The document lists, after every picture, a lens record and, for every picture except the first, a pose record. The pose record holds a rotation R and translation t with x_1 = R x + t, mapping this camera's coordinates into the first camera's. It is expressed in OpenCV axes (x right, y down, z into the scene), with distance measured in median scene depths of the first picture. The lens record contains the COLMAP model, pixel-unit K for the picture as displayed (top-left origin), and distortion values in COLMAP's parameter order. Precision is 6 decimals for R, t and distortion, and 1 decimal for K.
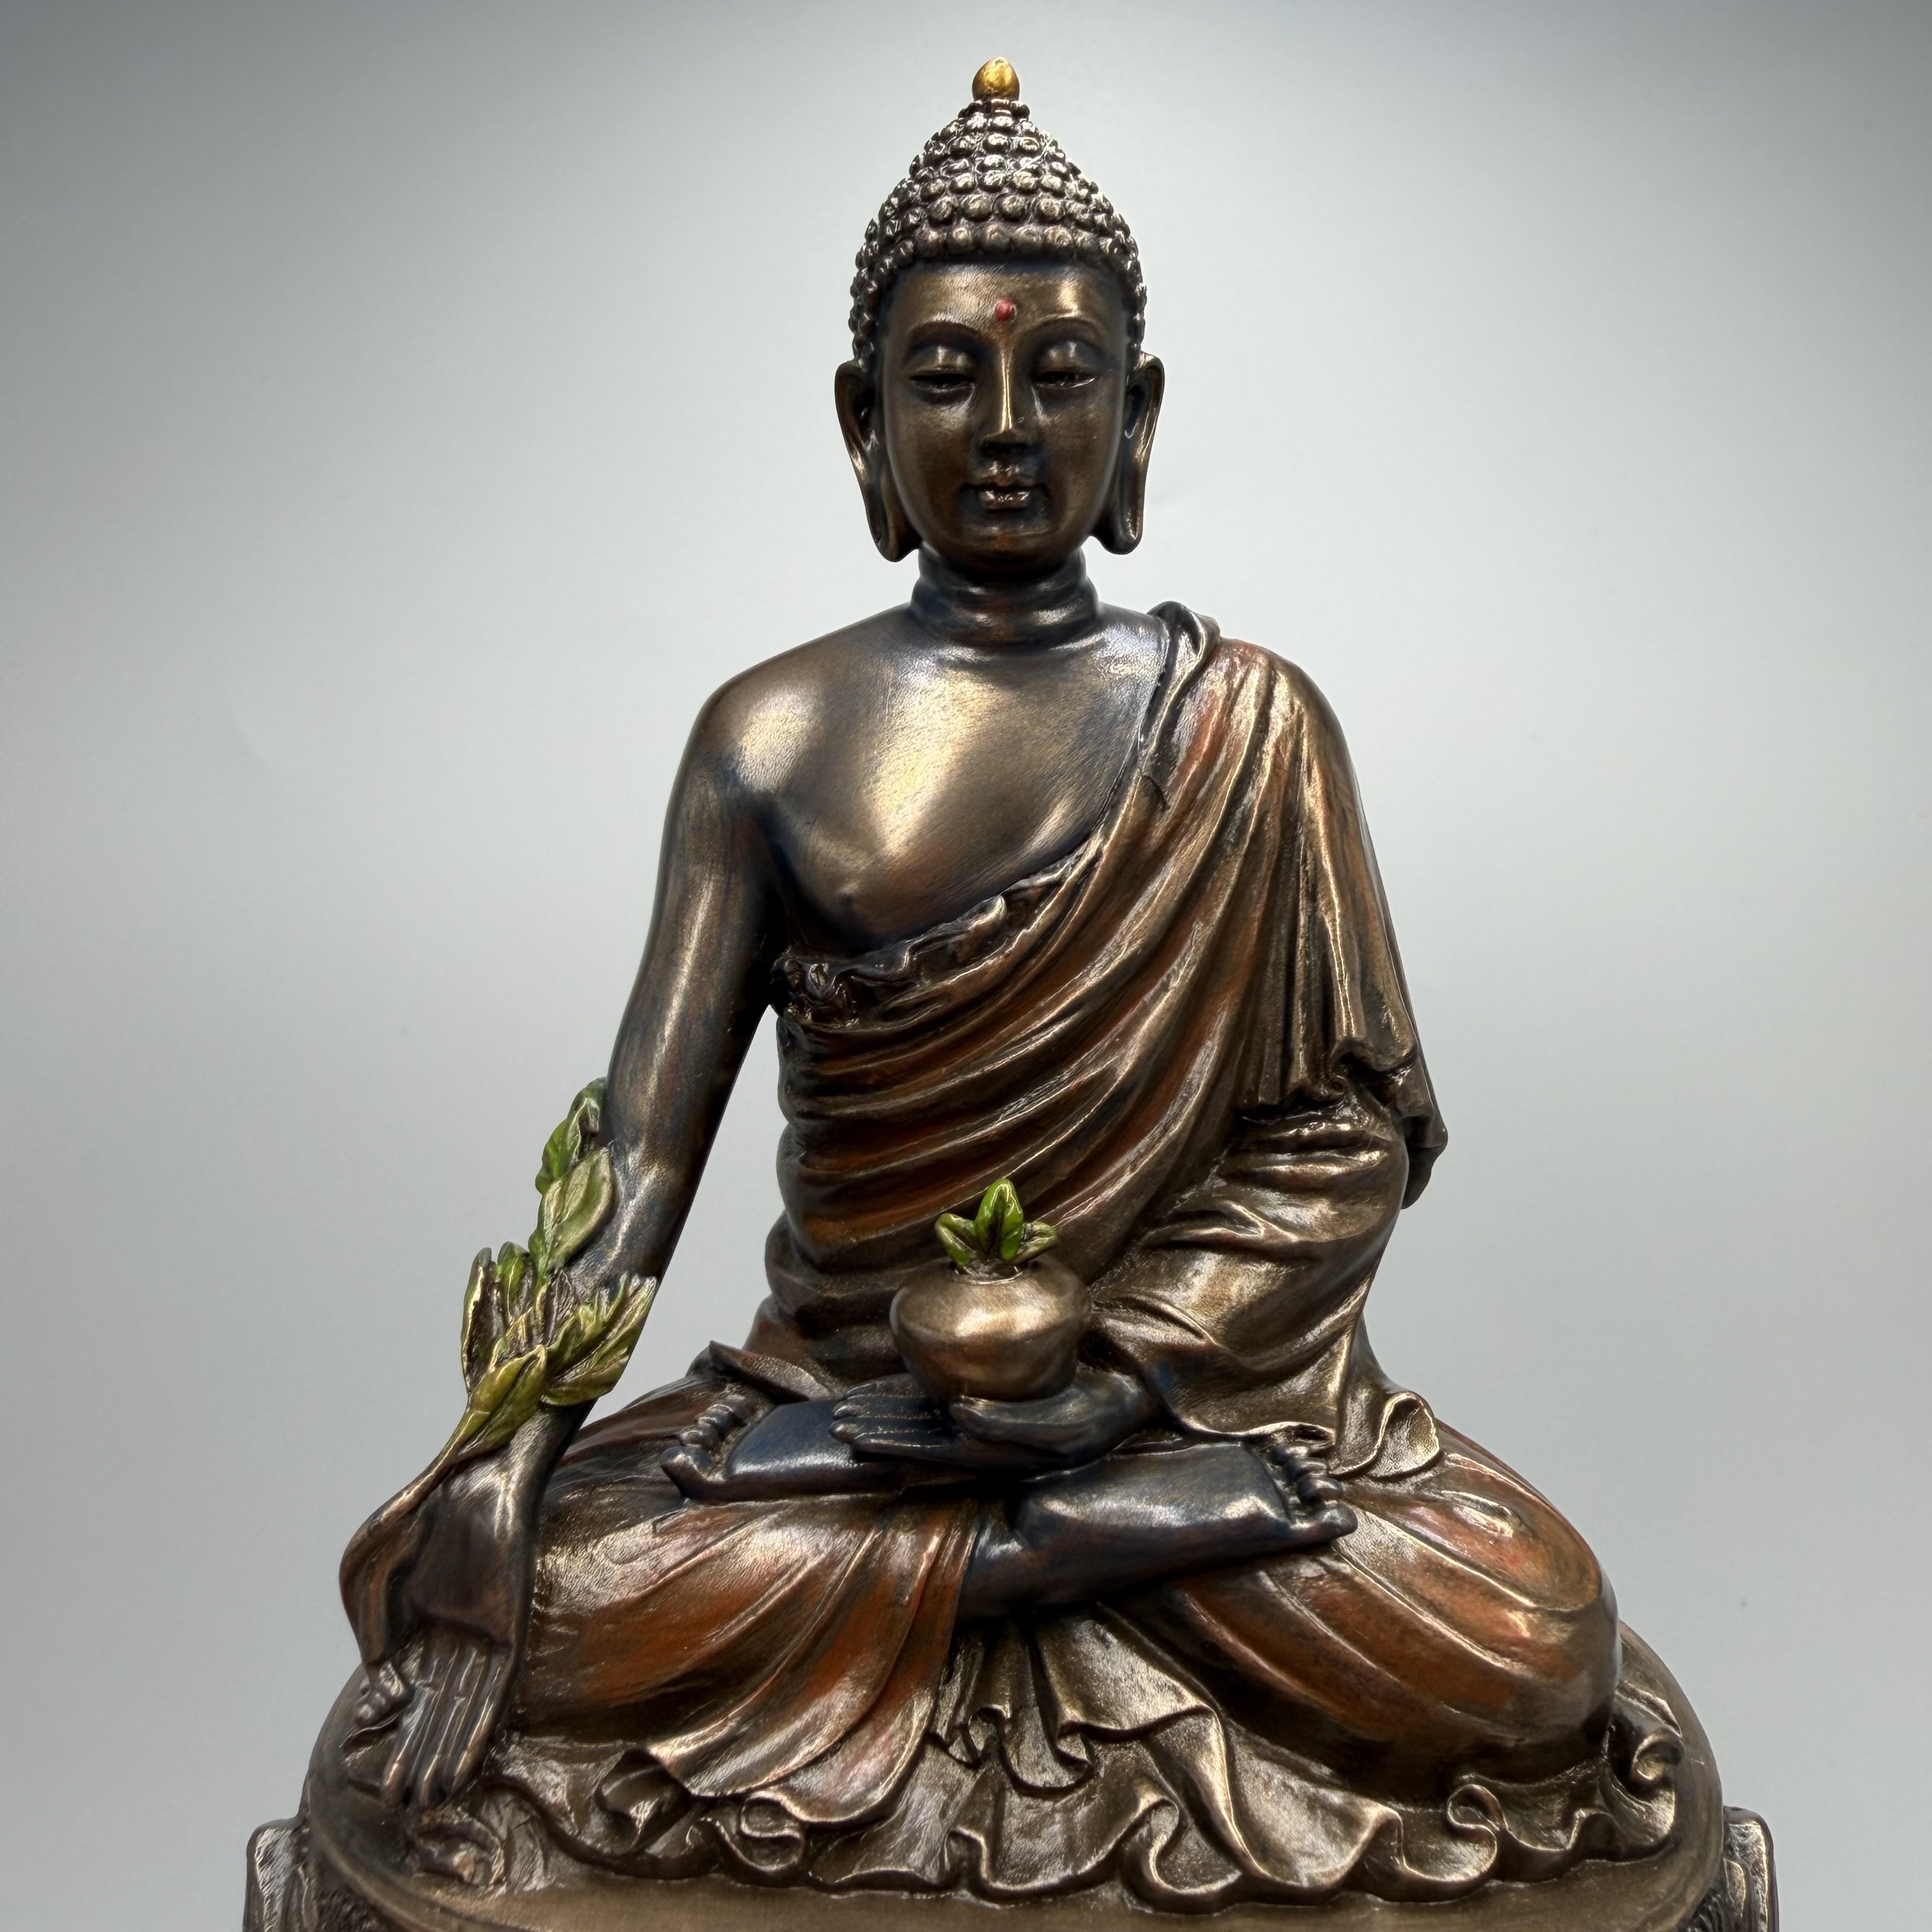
lens RADIAL K [[1805.8, 0, 971.0], [0, 1805.8, 851.2], [0, 0, 1]] dist [0.000341, -0.001915]
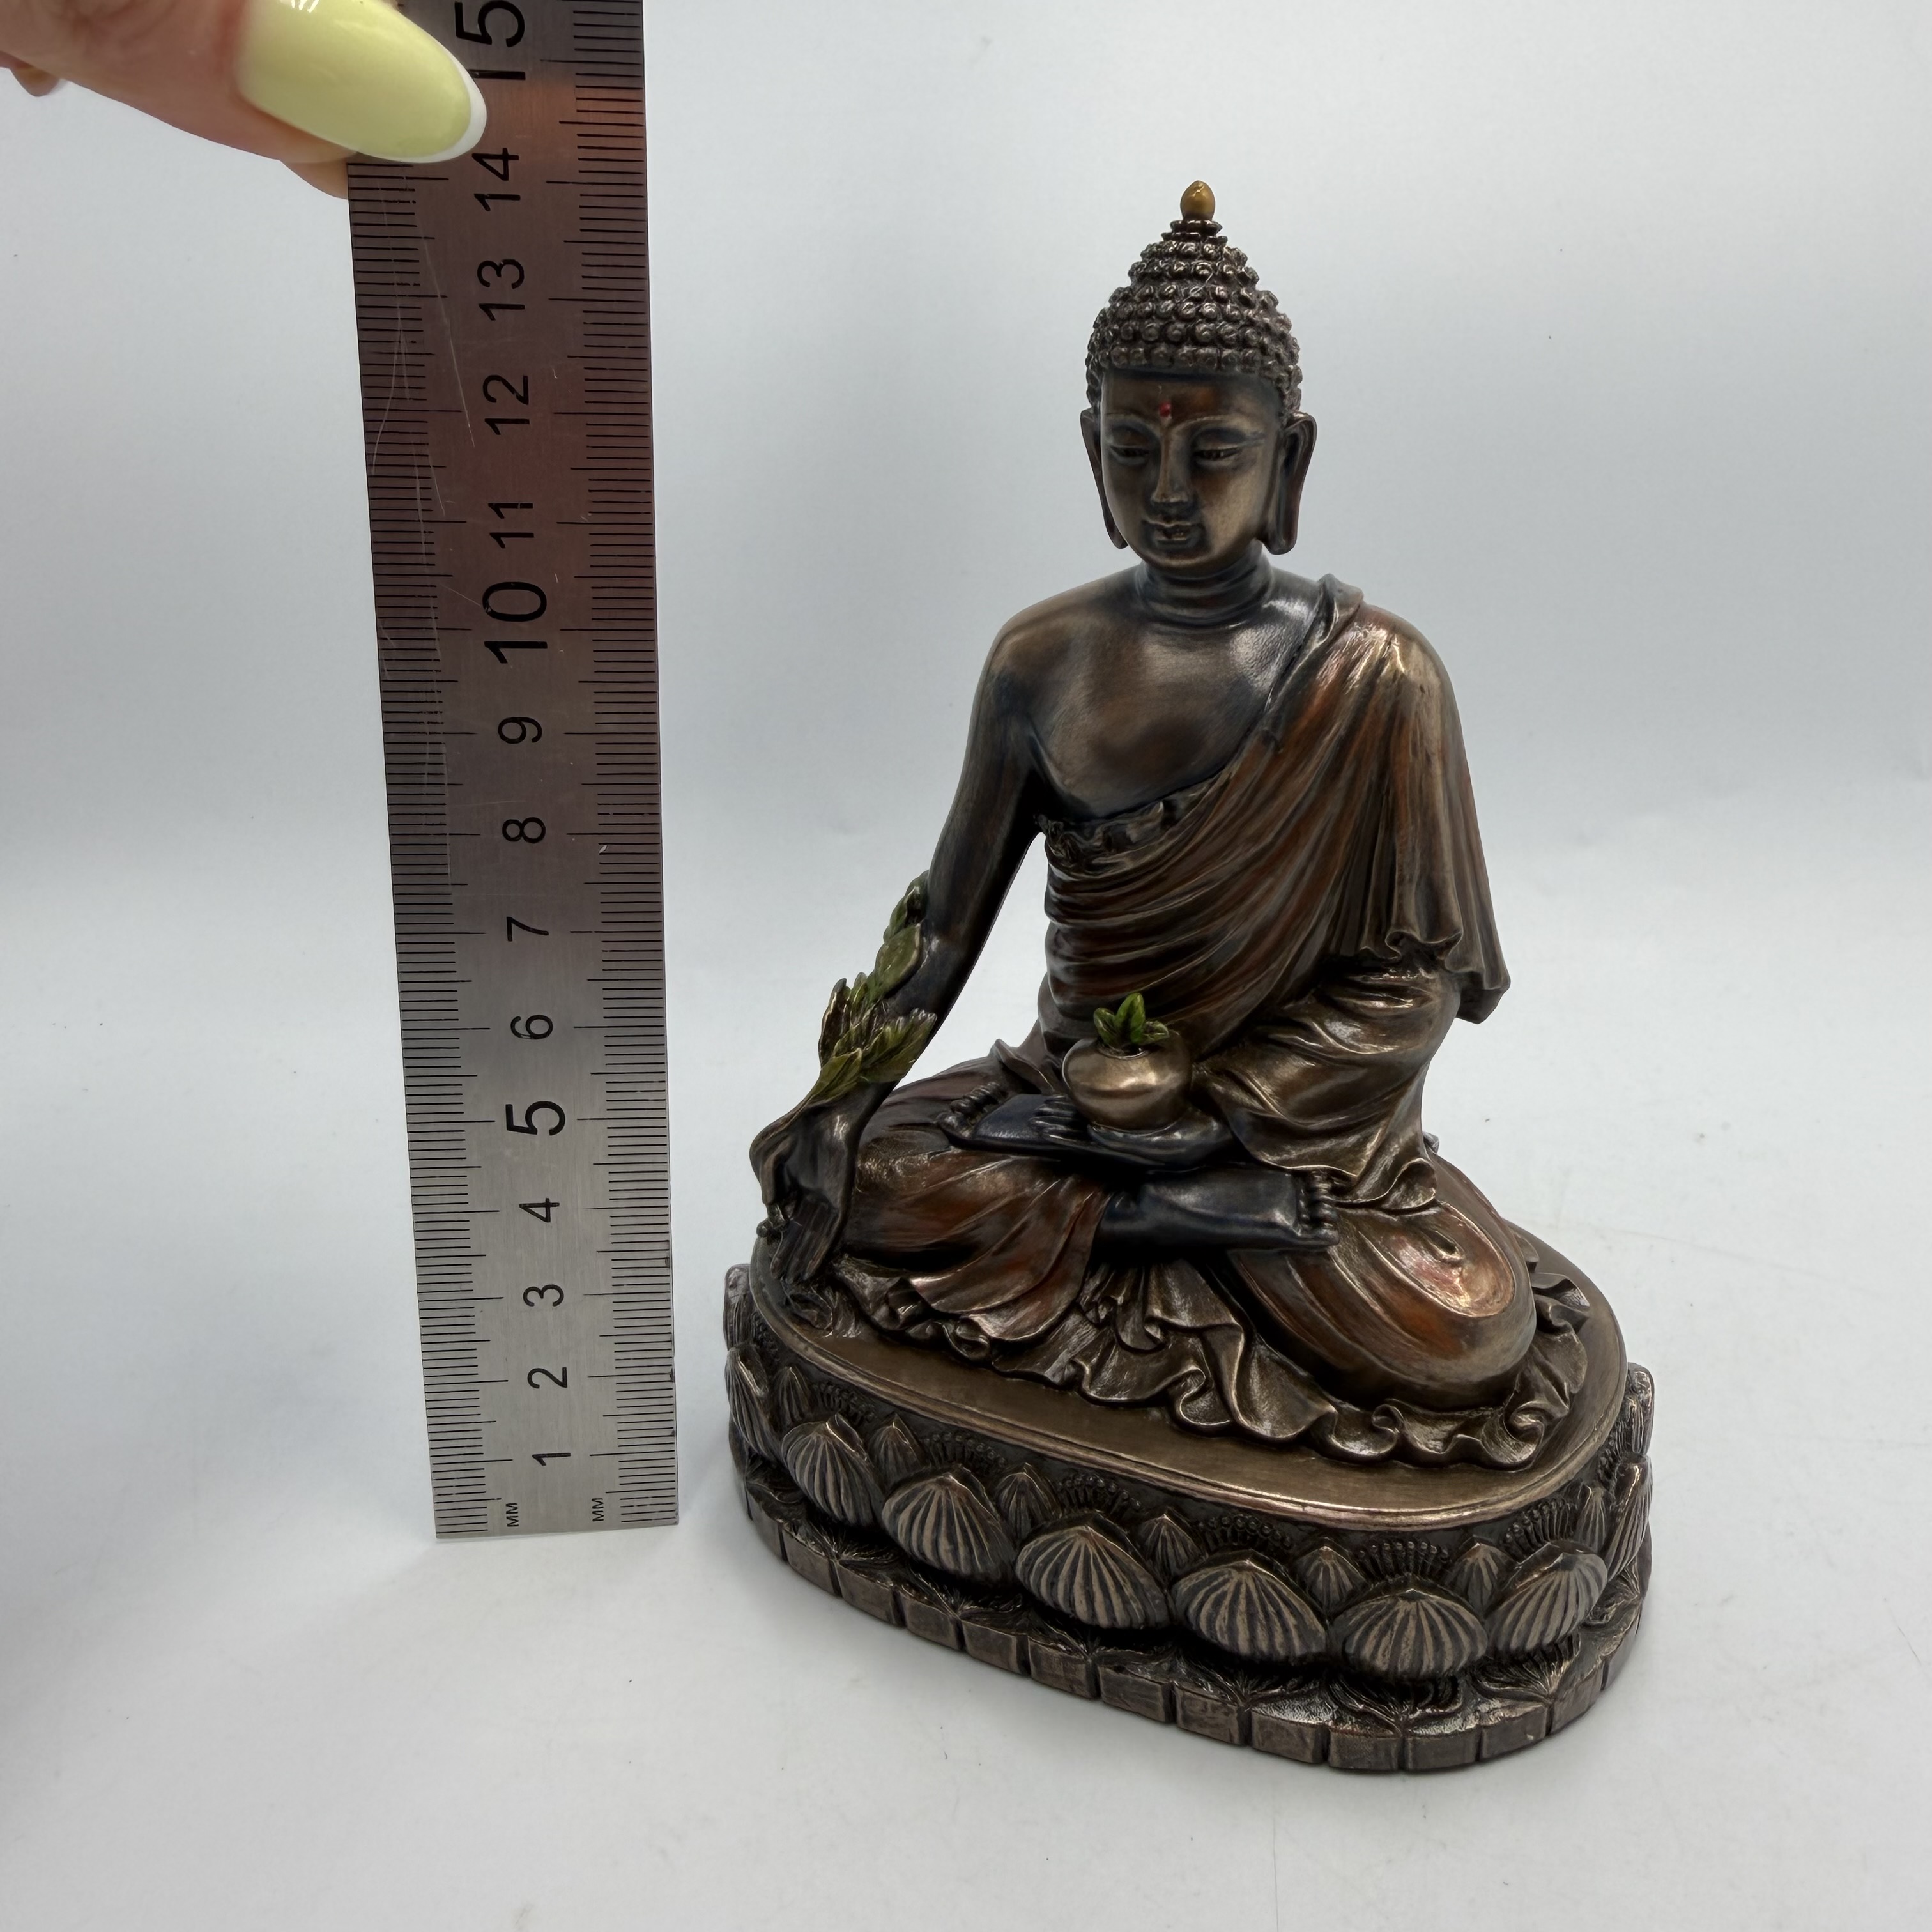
lens RADIAL K [[1805.8, 0, 971.0], [0, 1805.8, 851.2], [0, 0, 1]] dist [0.000341, -0.001915]
pose [[0.928680, 0.120229, -0.350852, 0.403363], [-0.016106, 0.958179, 0.285715, -0.363790], [0.370531, -0.259687, 0.891779, -0.385492]]
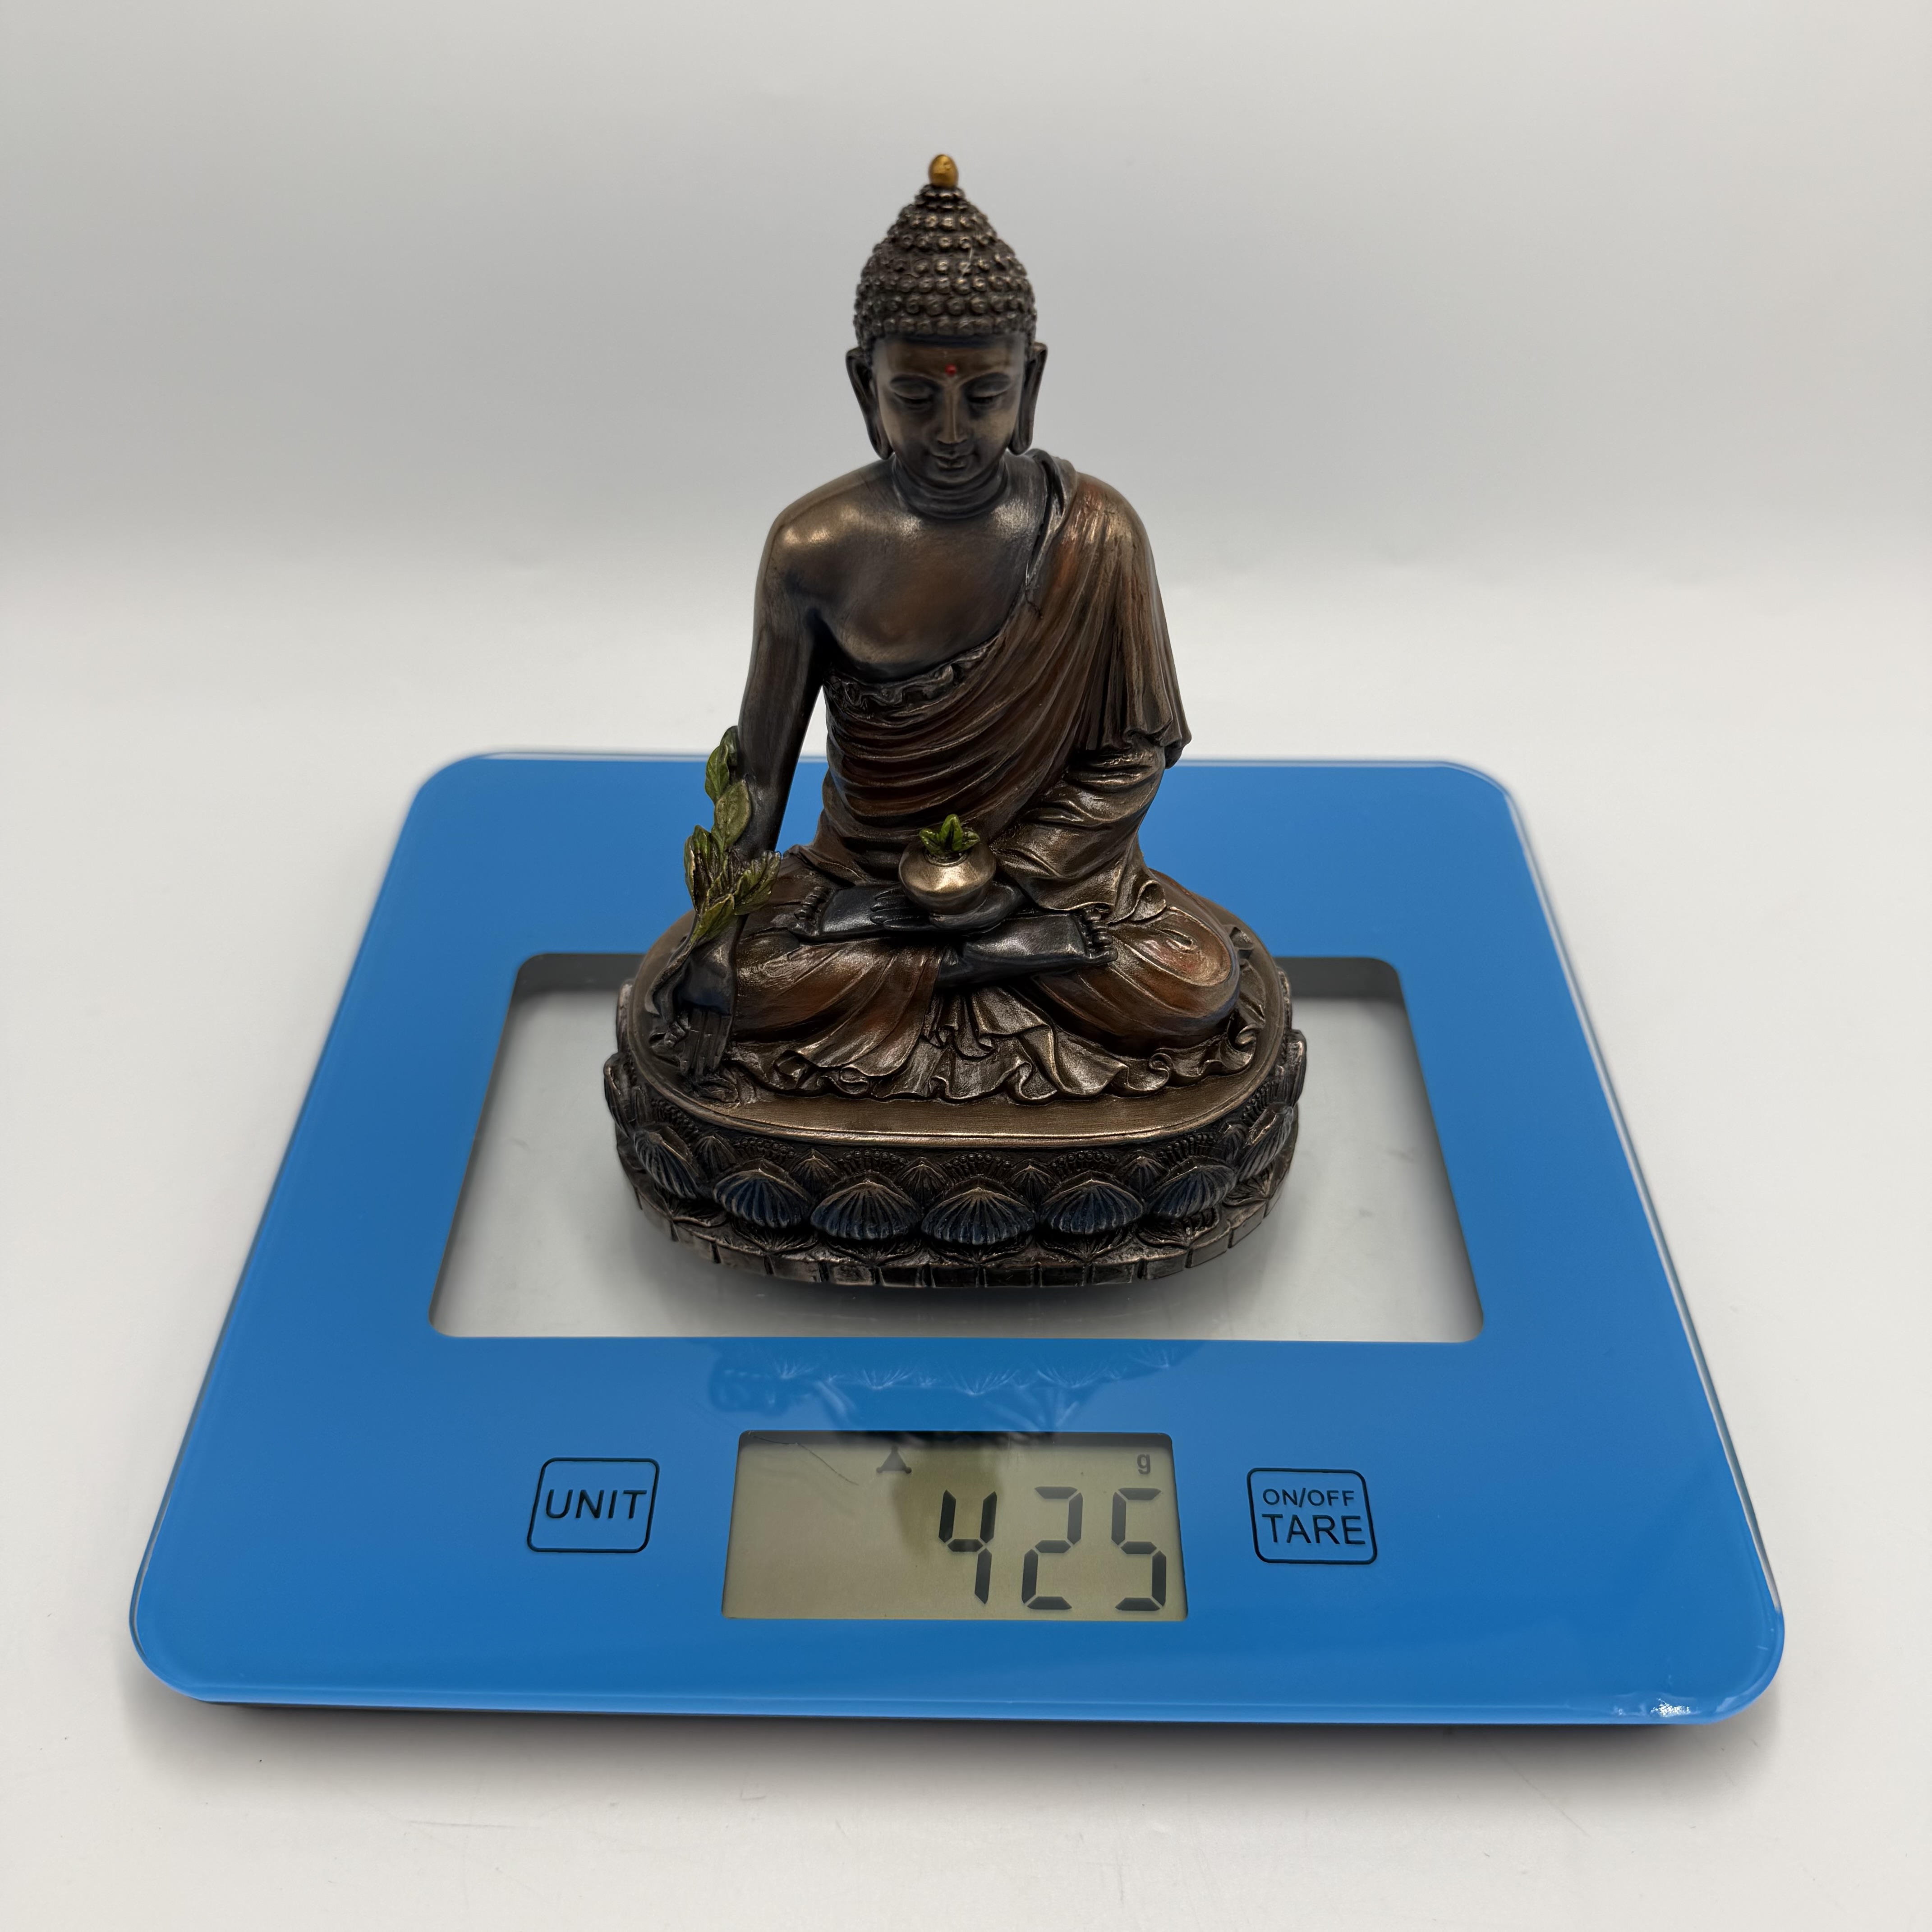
lens RADIAL K [[1731.3, 0, 959.4], [0, 1731.3, 990.0], [0, 0, 1]] dist [-0.002953, -0.007013]
pose [[0.999279, -0.025037, 0.028535, -0.034032], [0.003010, 0.801562, 0.597904, -0.792319], [-0.037842, -0.597387, 0.801060, -0.640600]]
